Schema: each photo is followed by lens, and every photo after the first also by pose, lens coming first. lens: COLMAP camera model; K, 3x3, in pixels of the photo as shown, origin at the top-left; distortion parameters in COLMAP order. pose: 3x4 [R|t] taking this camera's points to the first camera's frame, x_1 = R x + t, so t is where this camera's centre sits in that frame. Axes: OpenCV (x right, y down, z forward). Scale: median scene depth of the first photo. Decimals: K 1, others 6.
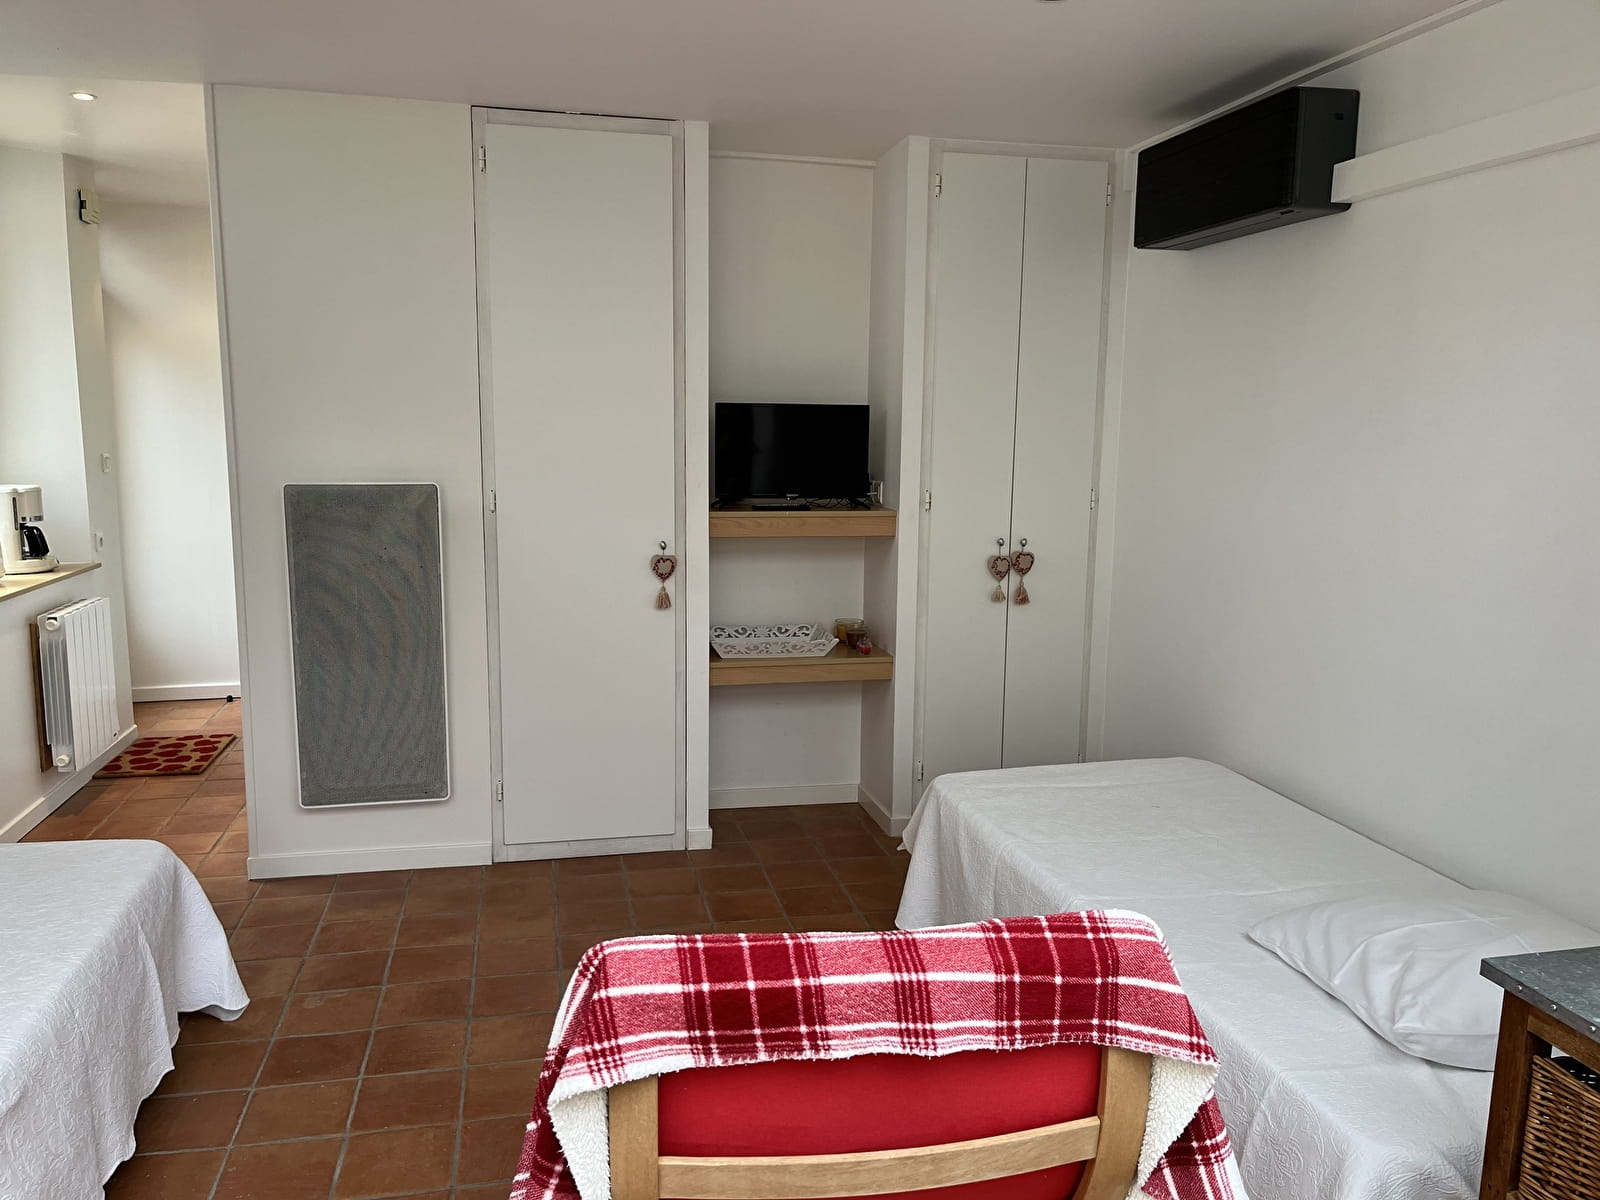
lens RADIAL K [[1202.9, 0, 799.7], [0, 1202.9, 602.3], [0, 0, 1]] dist [0.028482, -0.043619]
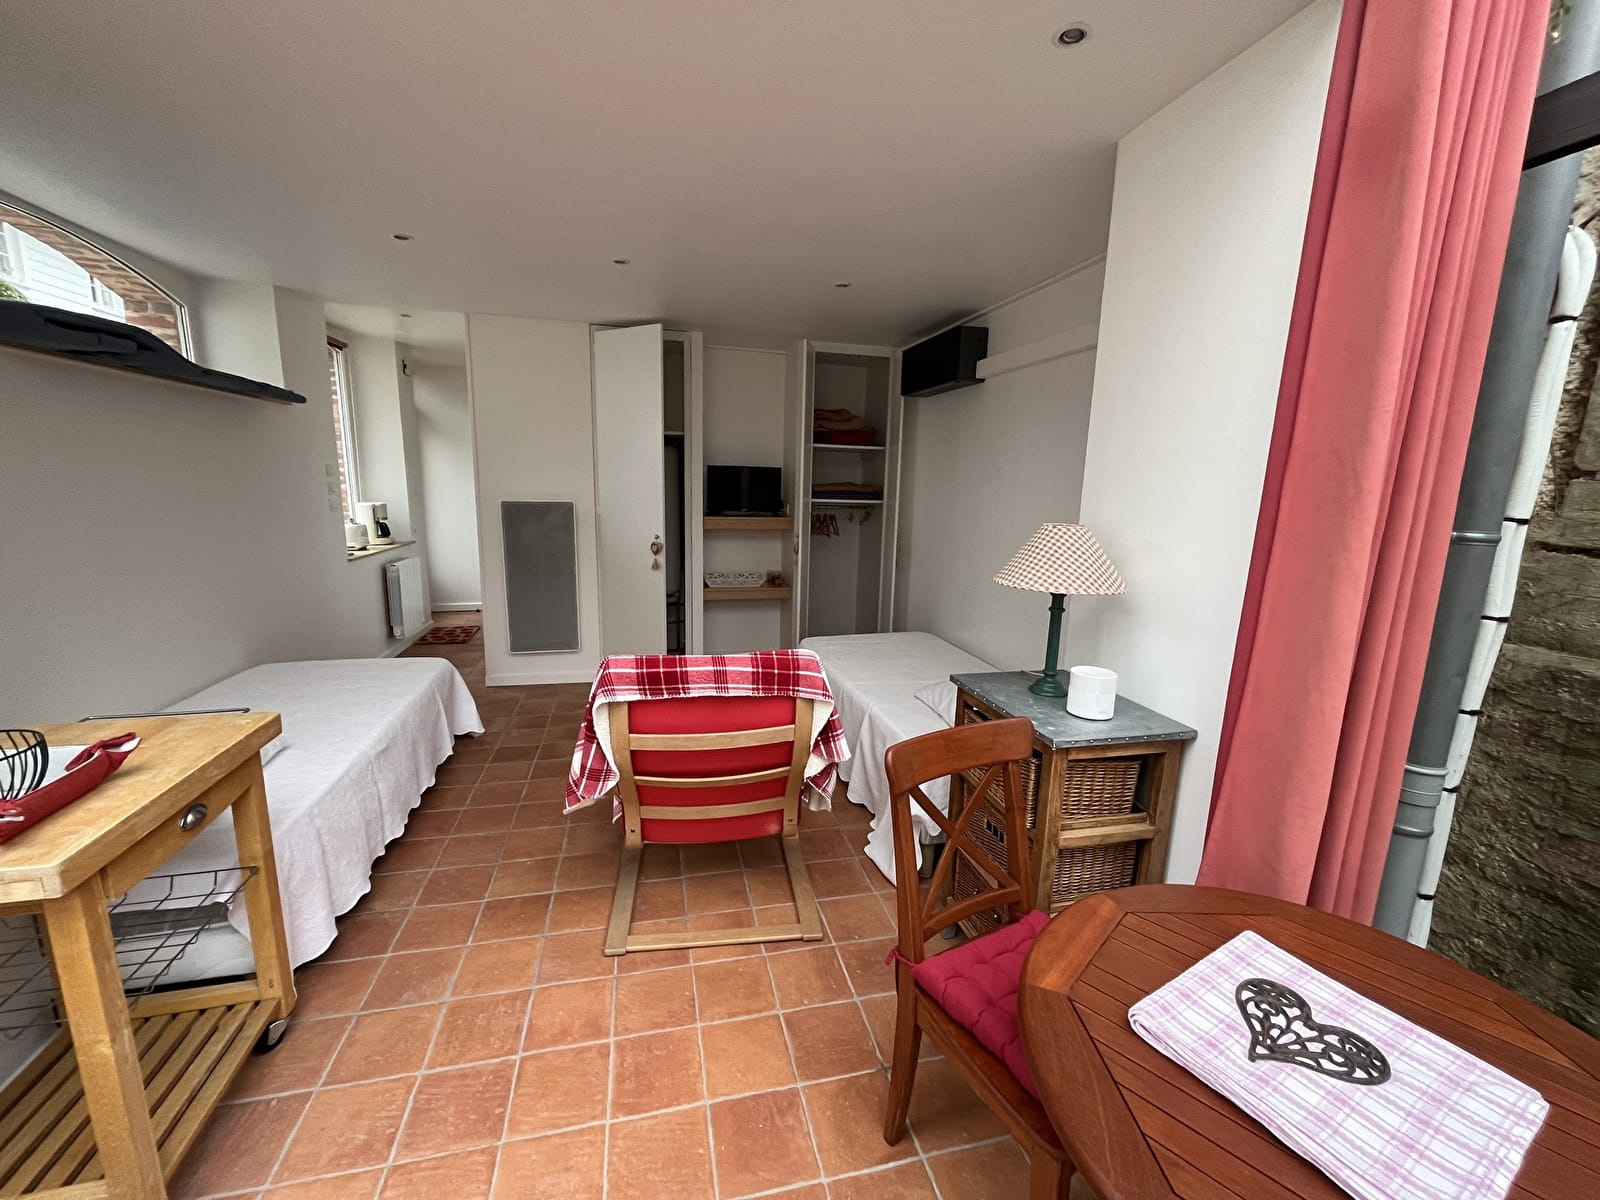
lens RADIAL K [[646.2, 0, 802.5], [0, 646.2, 596.3], [0, 0, 1]] dist [-0.004105, -0.000112]
pose [[0.999747, 0.008777, 0.020717, 0.117407], [-0.009307, 0.999628, 0.025627, 0.050374], [-0.020484, -0.025813, 0.999457, -0.225991]]
